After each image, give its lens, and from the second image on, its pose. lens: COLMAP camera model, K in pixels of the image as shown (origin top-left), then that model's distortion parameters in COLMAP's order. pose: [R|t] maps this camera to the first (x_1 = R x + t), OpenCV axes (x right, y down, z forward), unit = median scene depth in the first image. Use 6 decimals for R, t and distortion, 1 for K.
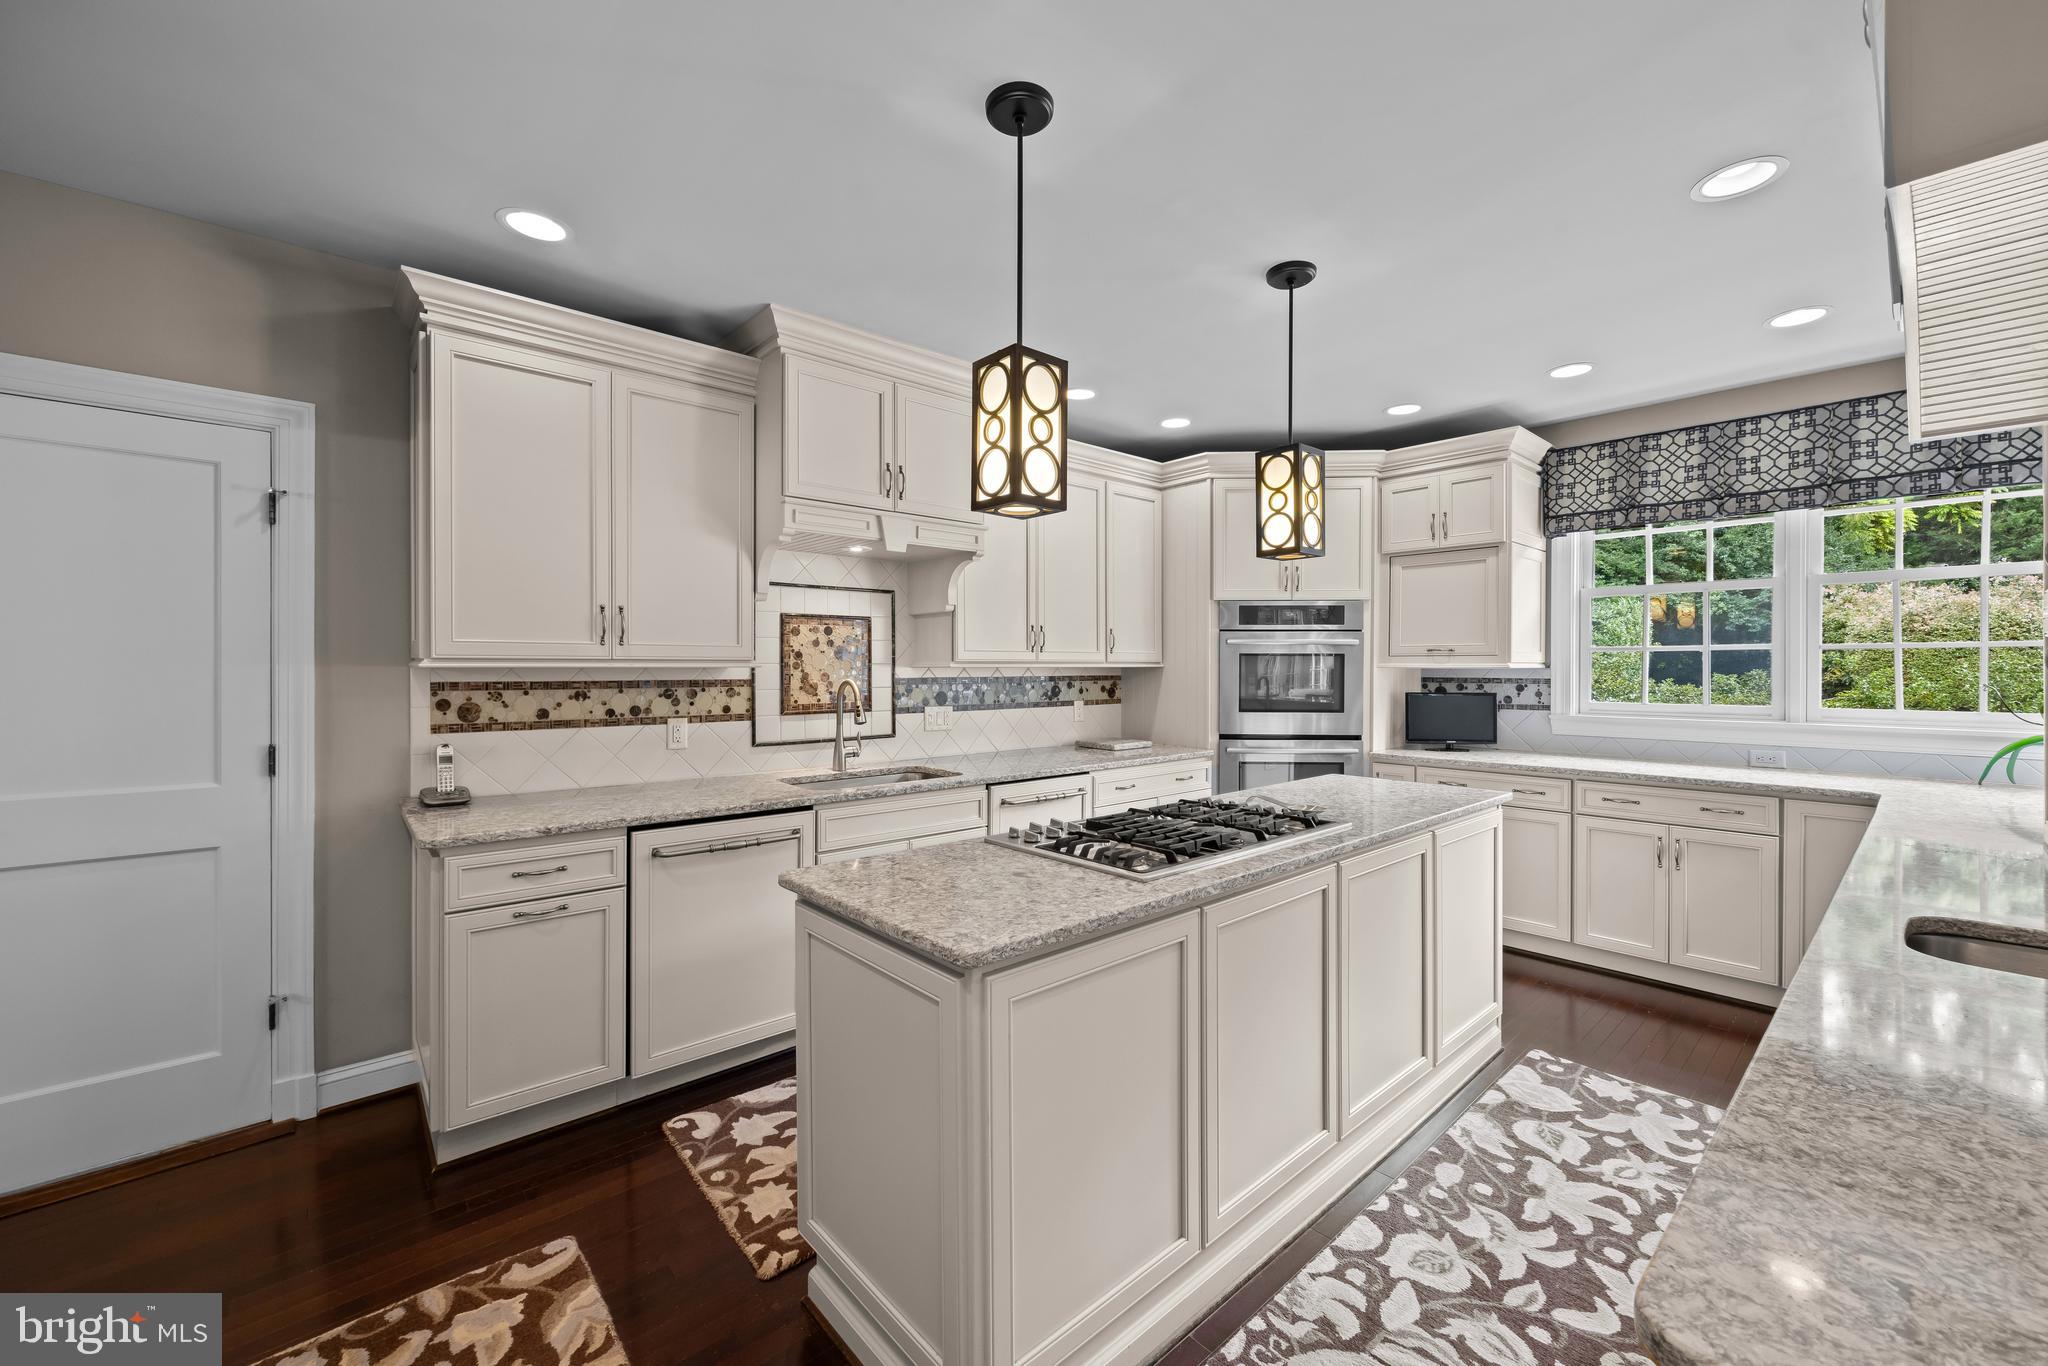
lens RADIAL K [[794.8, 0, 1016.9], [0, 794.8, 674.0], [0, 0, 1]] dist [0.002095, 0.000277]
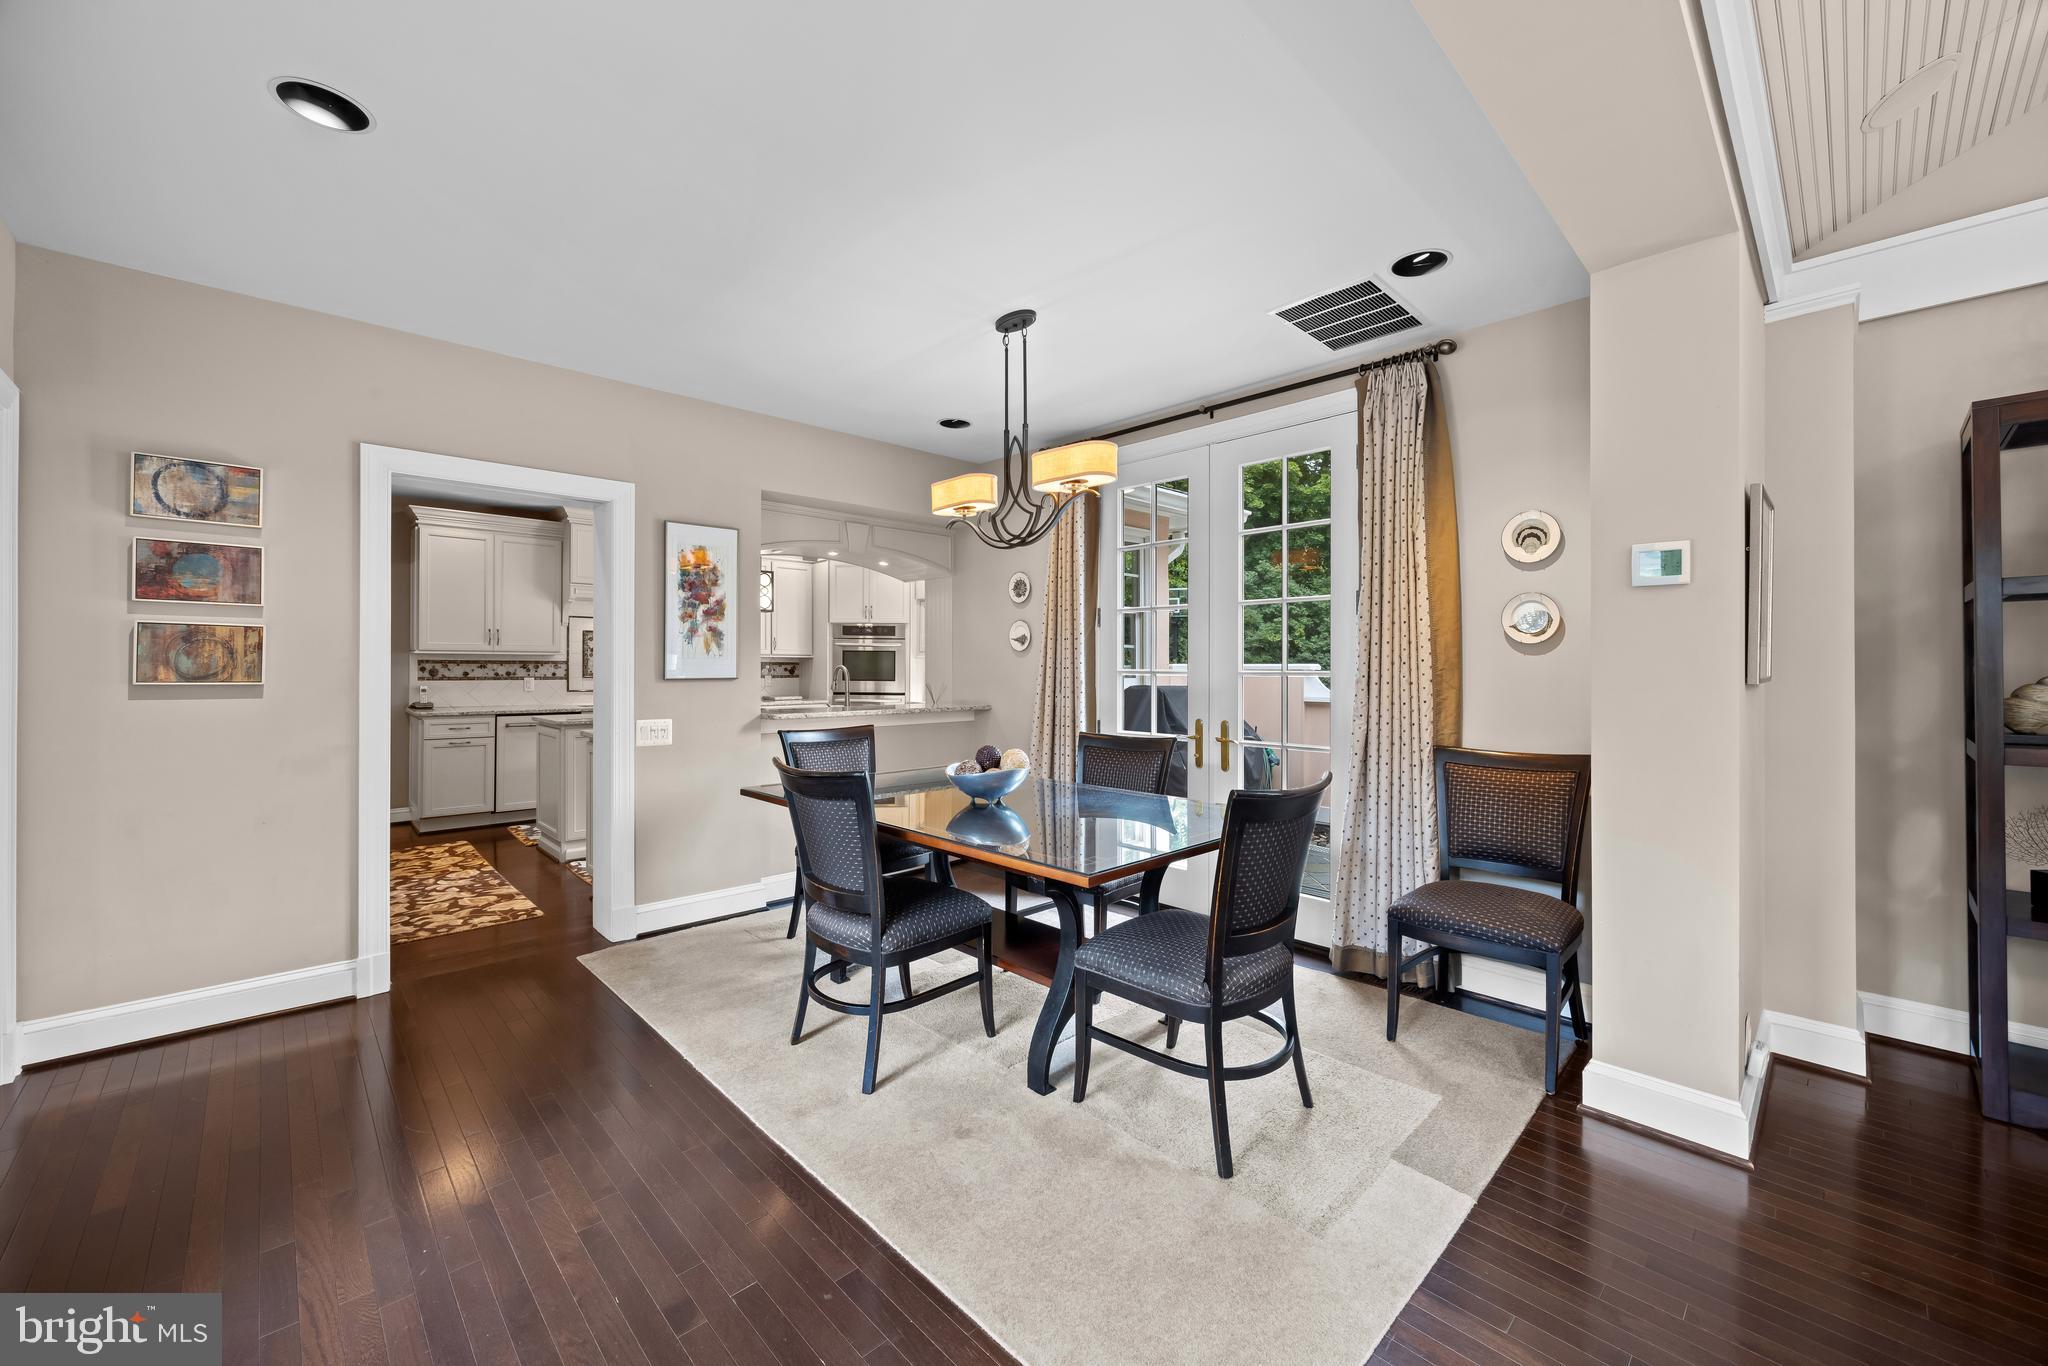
lens RADIAL K [[794.8, 0, 1028.7], [0, 794.8, 667.4], [0, 0, 1]] dist [0.002095, 0.000277]
pose [[0.999280, 0.002679, 0.037850, 0.952118], [-0.002297, 0.999946, -0.010139, 0.049039], [-0.037875, 0.010044, 0.999232, -1.376933]]
